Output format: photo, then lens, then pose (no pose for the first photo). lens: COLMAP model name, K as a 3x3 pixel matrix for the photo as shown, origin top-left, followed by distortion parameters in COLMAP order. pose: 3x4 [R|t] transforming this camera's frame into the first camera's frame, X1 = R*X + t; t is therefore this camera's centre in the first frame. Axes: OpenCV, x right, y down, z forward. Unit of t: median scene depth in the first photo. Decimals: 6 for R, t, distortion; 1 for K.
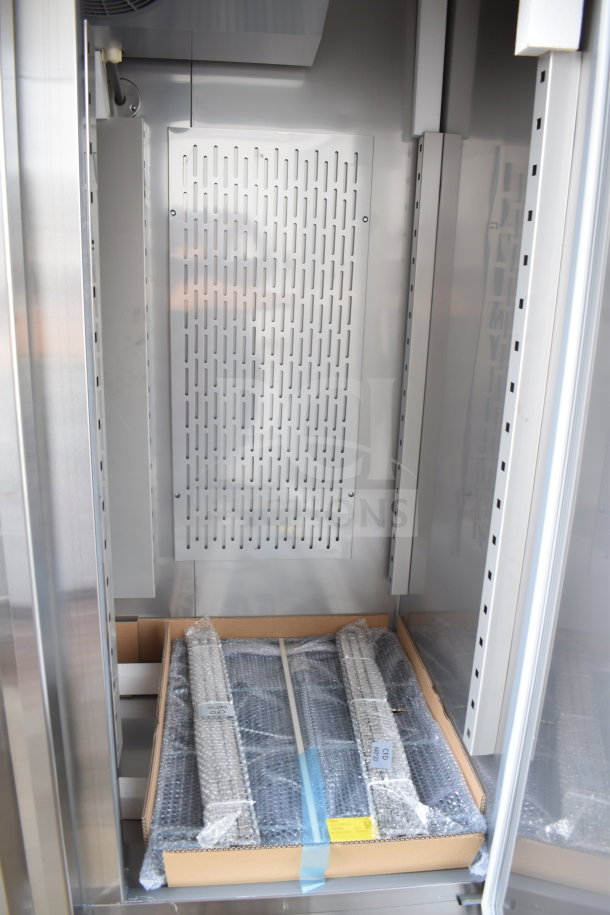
lens RADIAL K [[704.4, 0, 305.0], [0, 704.4, 457.5], [0, 0, 1]] dist [-0.093880, 0.005645]
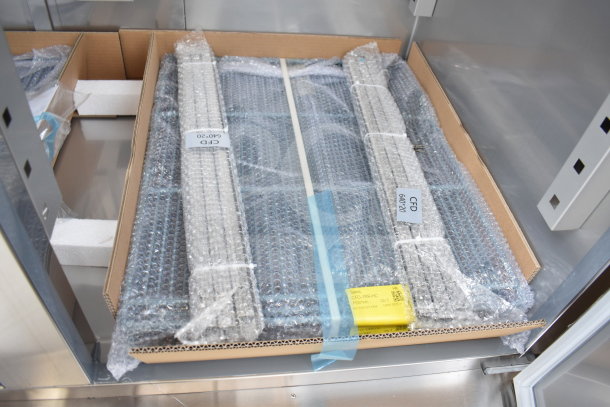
lens RADIAL K [[469.6, 0, 305.0], [0, 469.6, 203.5], [0, 0, 1]] dist [-0.093880, 0.005645]
pose [[0.997297, 0.038058, 0.062844, -0.043651], [-0.064742, 0.859599, 0.506852, 0.138050], [-0.034731, -0.509550, 0.859740, 0.472158]]
